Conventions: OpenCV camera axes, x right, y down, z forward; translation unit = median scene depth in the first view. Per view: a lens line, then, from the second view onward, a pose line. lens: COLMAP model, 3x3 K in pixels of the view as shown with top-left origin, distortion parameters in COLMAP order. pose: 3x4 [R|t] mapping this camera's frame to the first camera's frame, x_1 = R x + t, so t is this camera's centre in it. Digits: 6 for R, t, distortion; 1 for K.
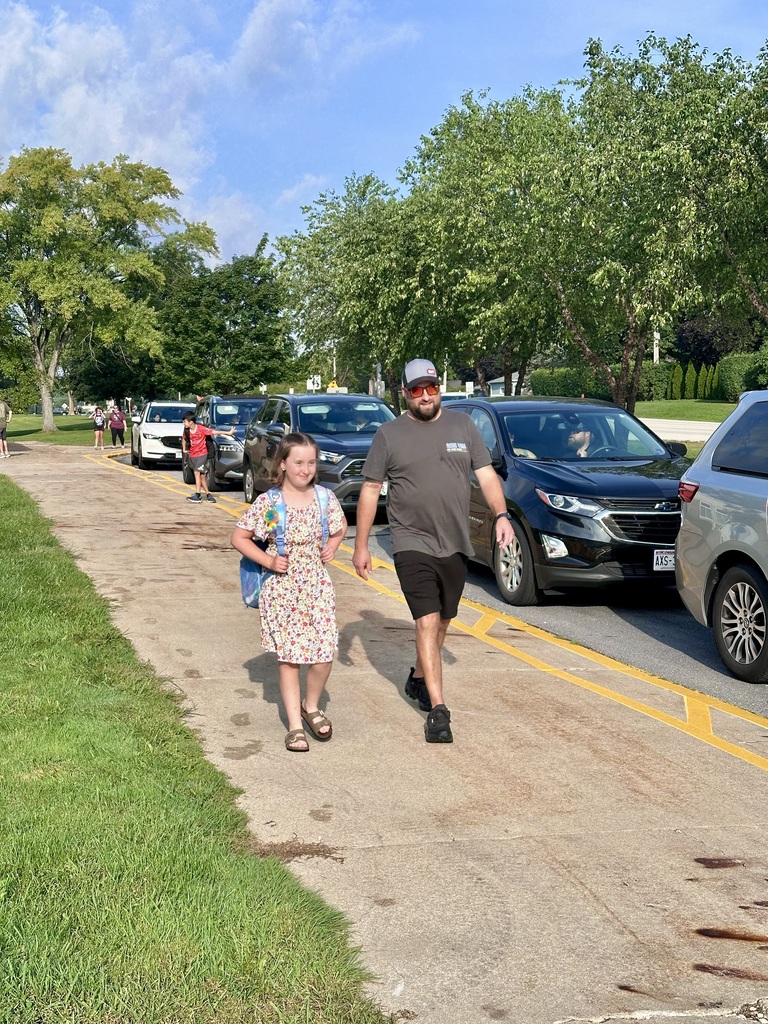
lens RADIAL K [[1417.4, 0, 384.0], [0, 1417.4, 512.0], [0, 0, 1]] dist [0.245665, 0.052735]
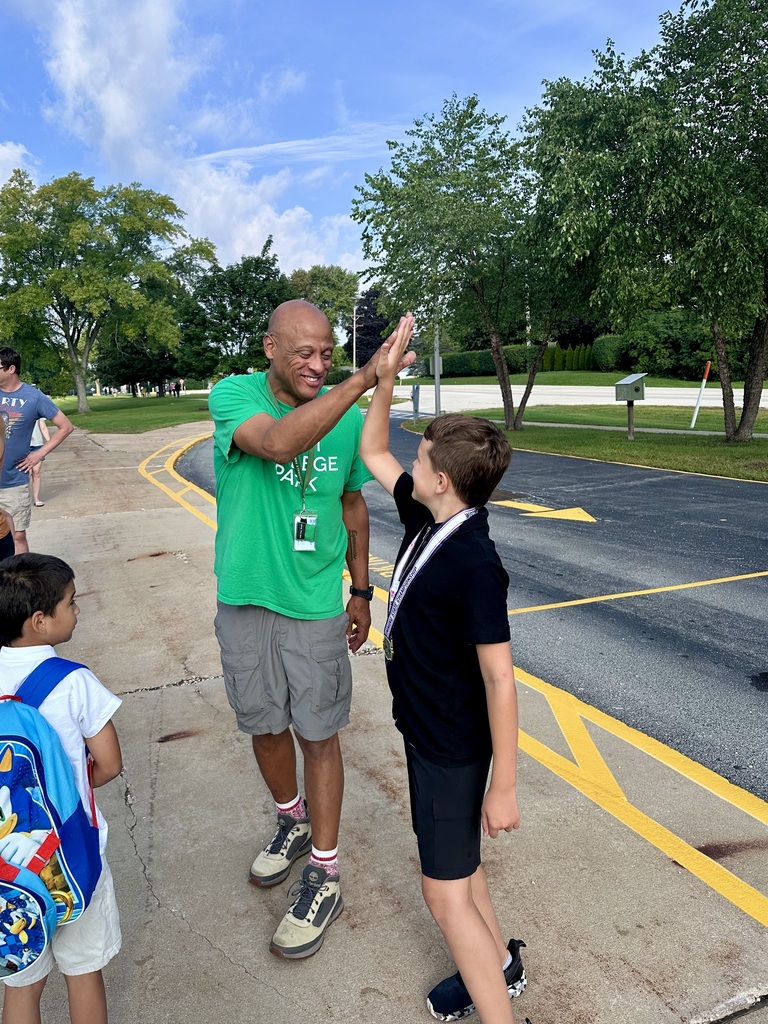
lens RADIAL K [[788.9, 0, 381.6], [0, 788.9, 465.9], [0, 0, 1]] dist [0.065764, -0.001260]
pose [[0.990755, -0.047073, 0.127236, -0.075267], [0.043317, 0.998545, 0.032129, -0.023228], [-0.128563, -0.026321, 0.991352, 0.313619]]
